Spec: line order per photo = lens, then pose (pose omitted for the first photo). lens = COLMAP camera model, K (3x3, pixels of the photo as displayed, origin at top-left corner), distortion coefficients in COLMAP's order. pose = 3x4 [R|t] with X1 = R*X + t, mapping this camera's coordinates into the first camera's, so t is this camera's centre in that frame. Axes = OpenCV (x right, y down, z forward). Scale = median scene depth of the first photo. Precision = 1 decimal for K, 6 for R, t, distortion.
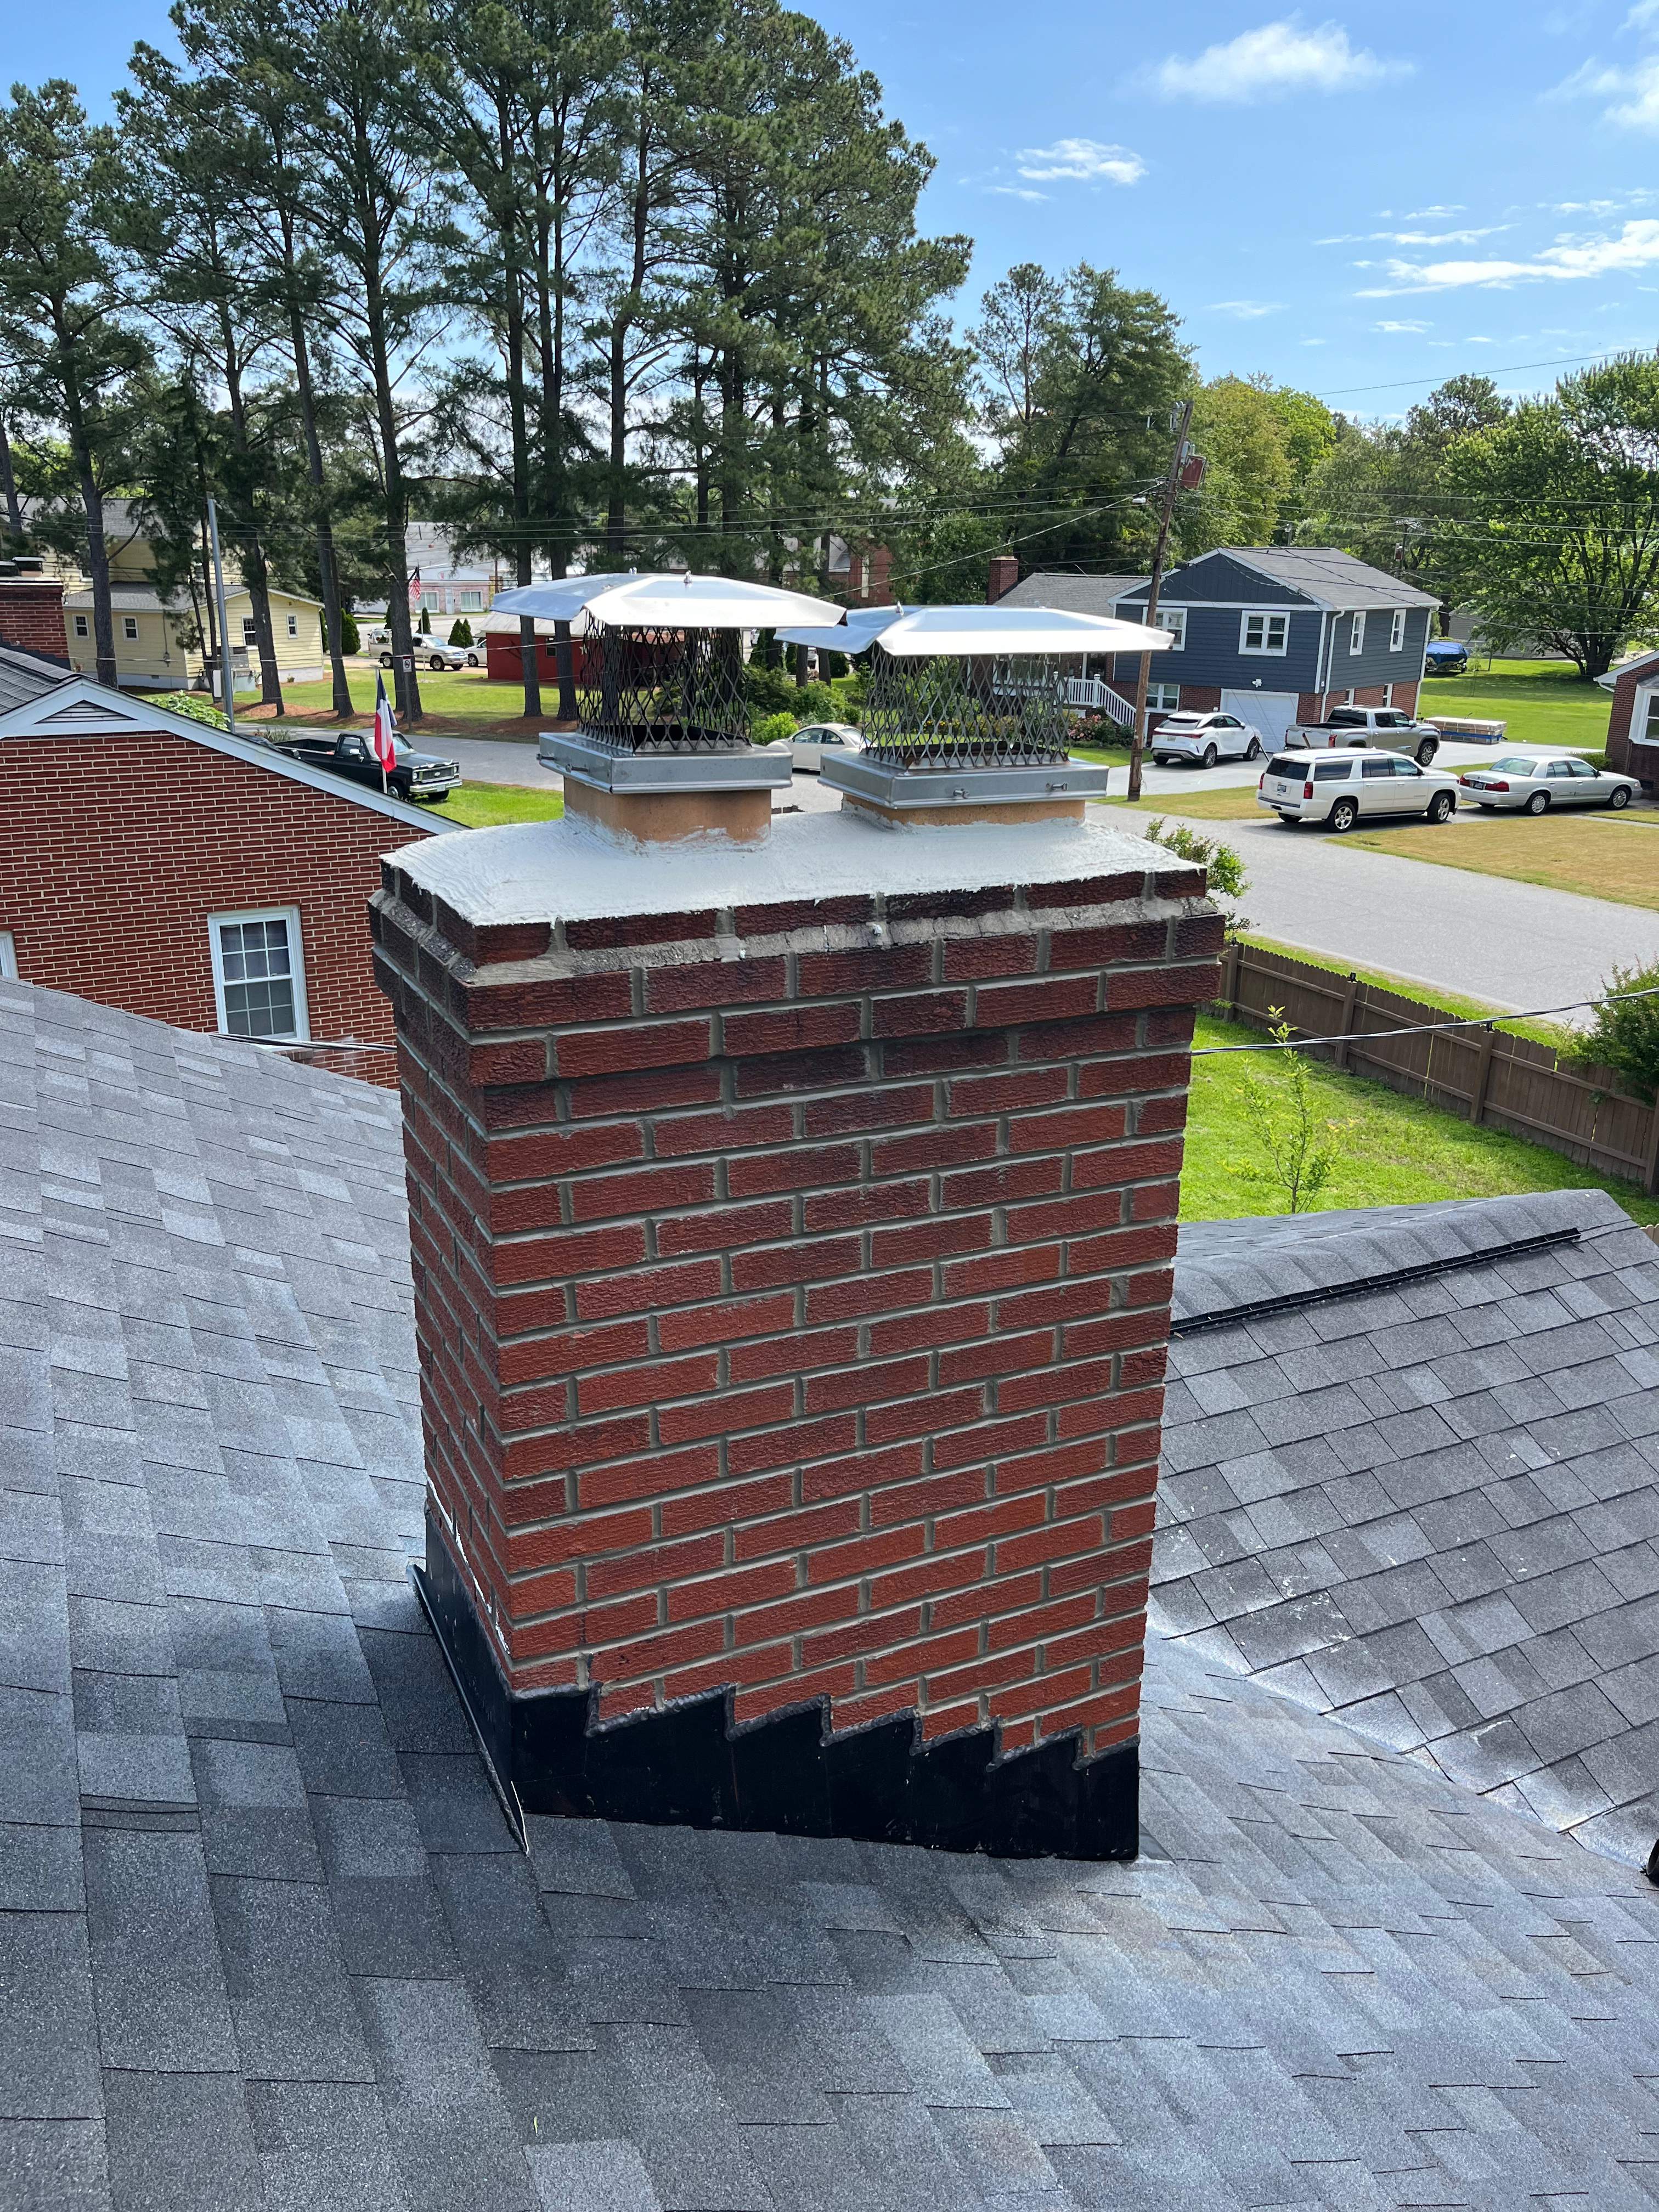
lens RADIAL K [[1655.4, 0, 826.9], [0, 1655.4, 1055.6], [0, 0, 1]] dist [0.054368, -0.041239]
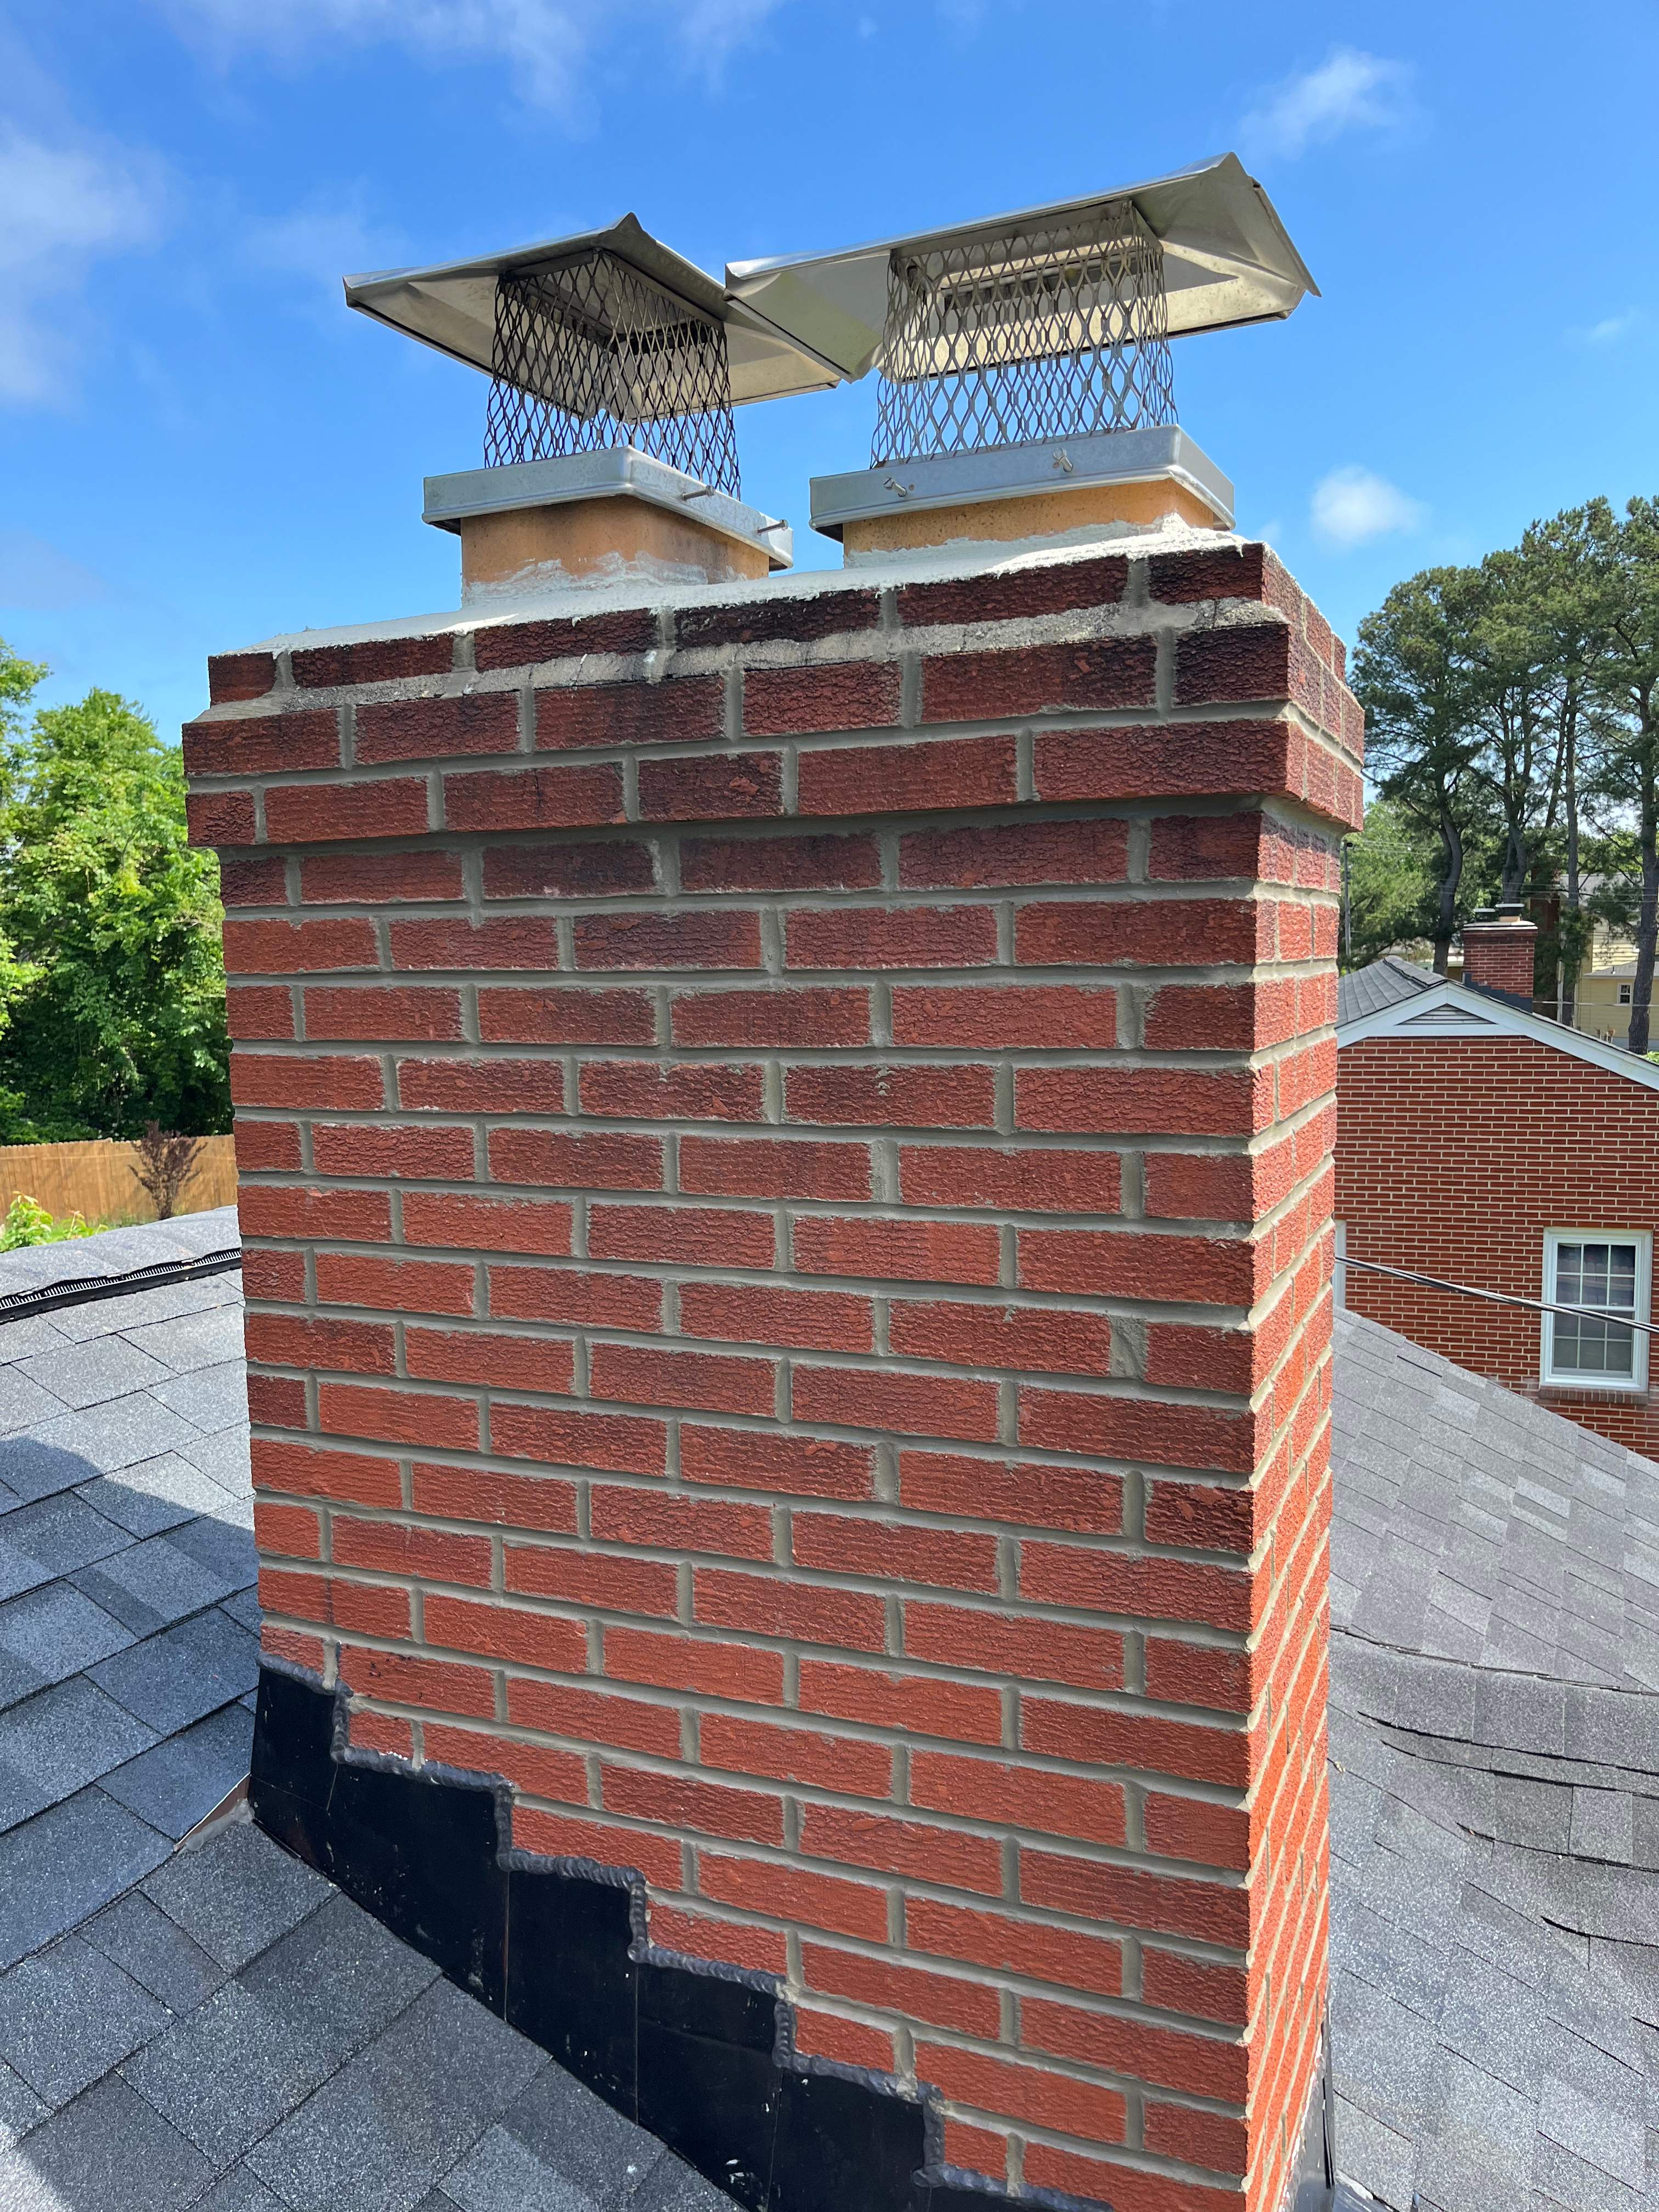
lens RADIAL K [[1669.0, 0, 829.5], [0, 1669.0, 1106.0], [0, 0, 1]] dist [0.044879, 0.001105]
pose [[0.661581, 0.050232, -0.748189, 0.575170], [-0.187068, 0.977264, -0.099802, 0.152090], [0.726165, 0.205990, 0.655936, 0.604656]]
